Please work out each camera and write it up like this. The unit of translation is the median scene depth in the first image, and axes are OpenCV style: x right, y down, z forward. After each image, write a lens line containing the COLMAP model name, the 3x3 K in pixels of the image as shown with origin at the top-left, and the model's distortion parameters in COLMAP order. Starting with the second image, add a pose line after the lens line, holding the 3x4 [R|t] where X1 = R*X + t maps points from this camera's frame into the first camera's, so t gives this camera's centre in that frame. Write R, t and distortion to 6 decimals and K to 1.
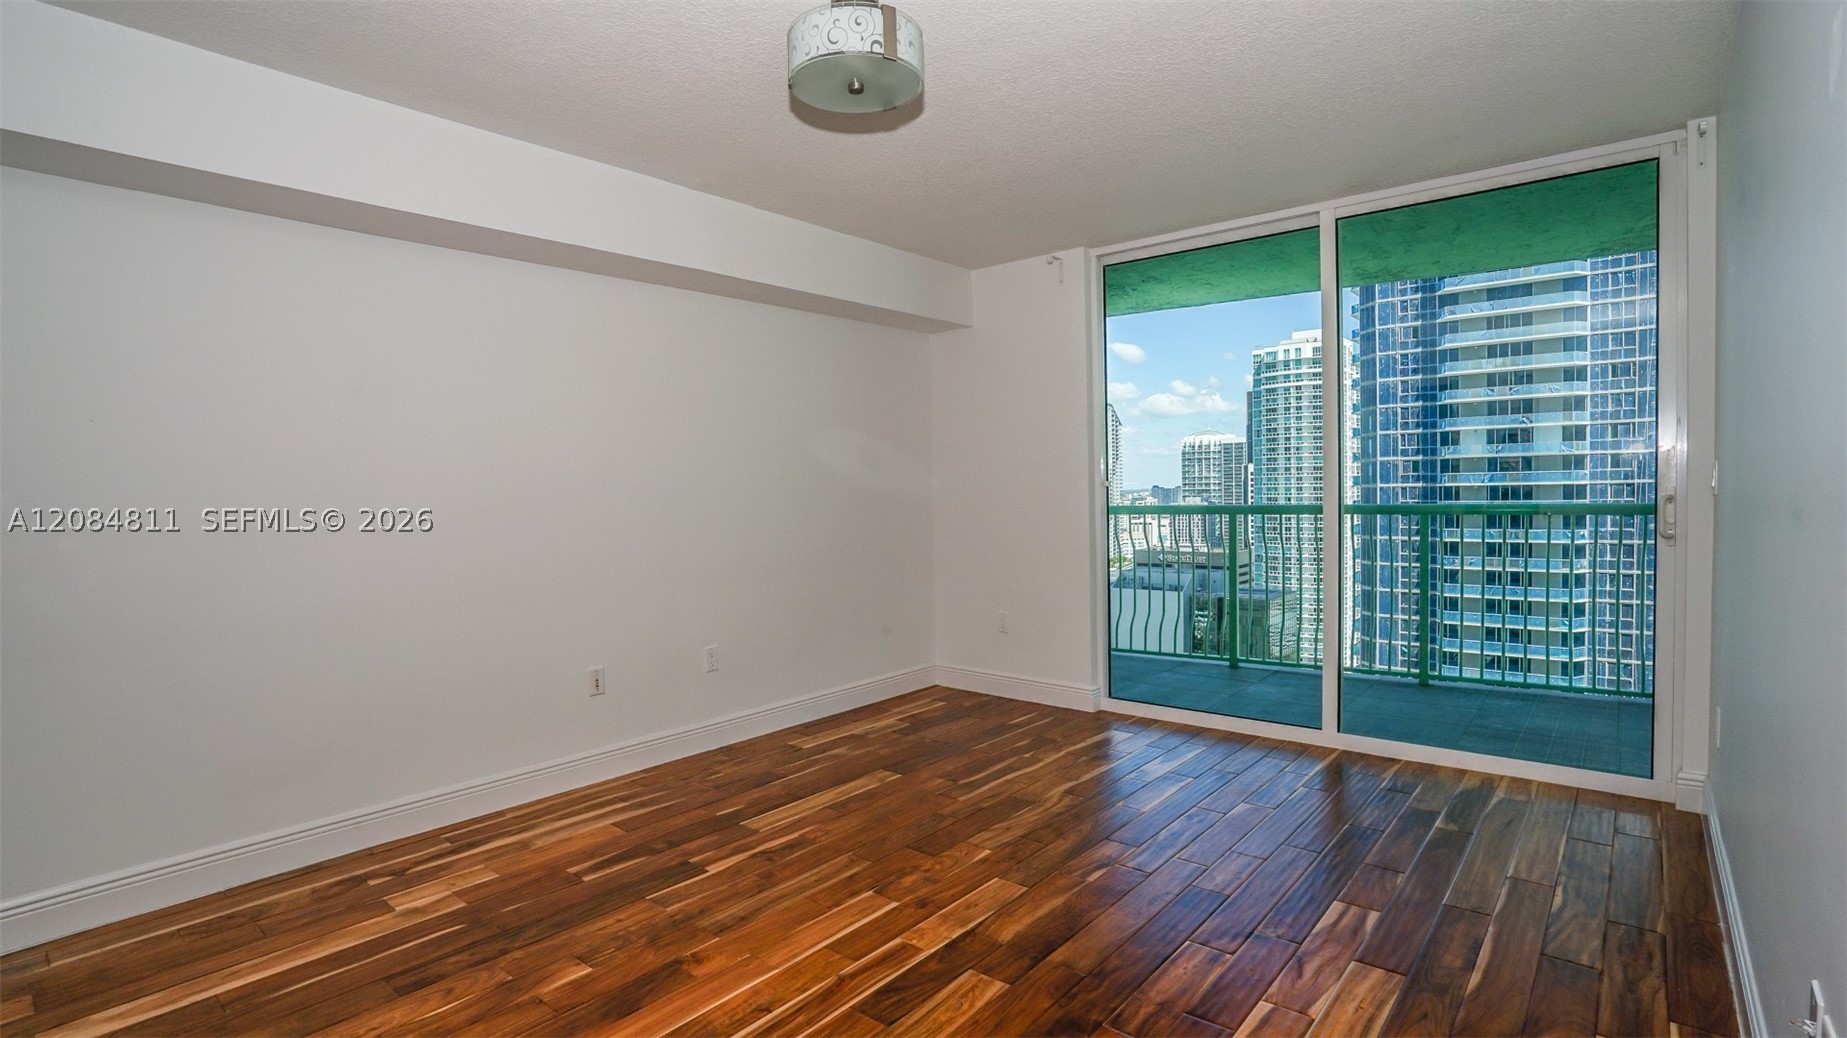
lens RADIAL K [[864.1, 0, 894.5], [0, 864.1, 520.7], [0, 0, 1]] dist [-0.057416, 0.021088]
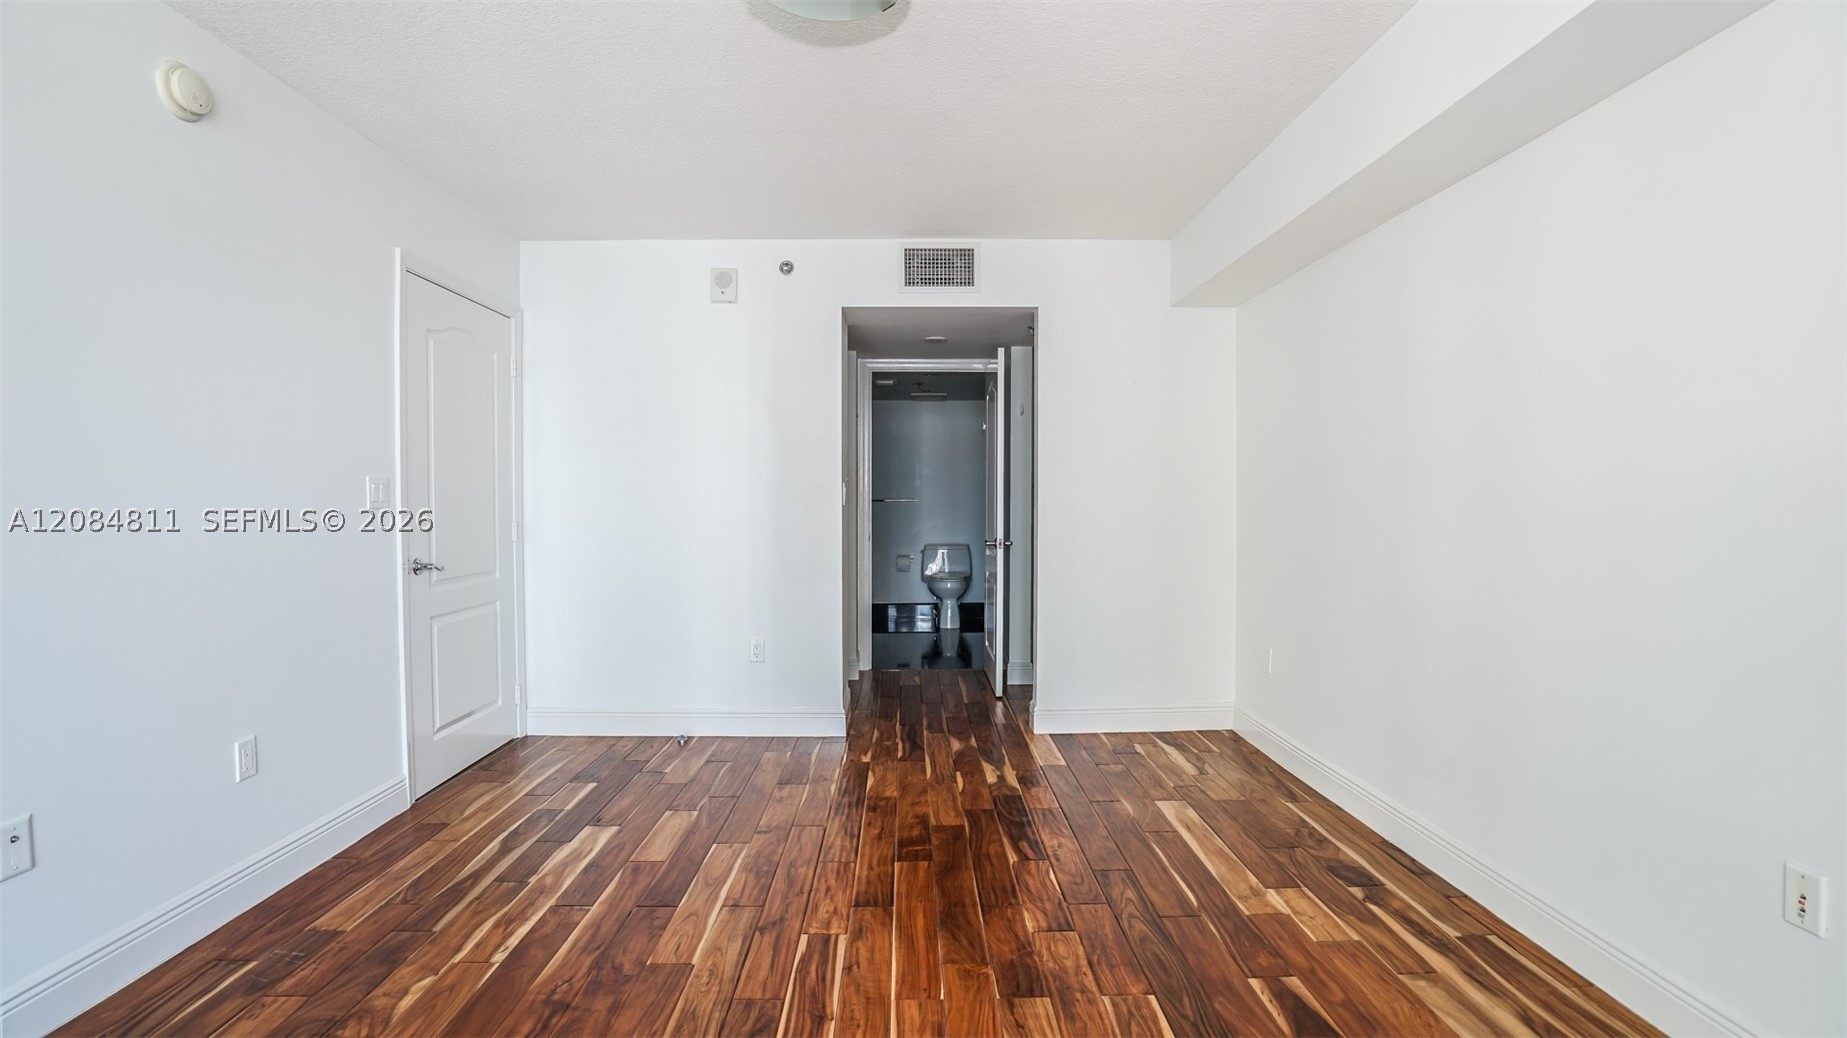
lens RADIAL K [[864.1, 0, 918.9], [0, 864.1, 512.3], [0, 0, 1]] dist [-0.057416, 0.021088]
pose [[-0.730977, 0.033919, -0.681558, 0.343431], [-0.012384, 0.997940, 0.062946, -0.037100], [0.682289, 0.054453, -0.729051, 1.288967]]
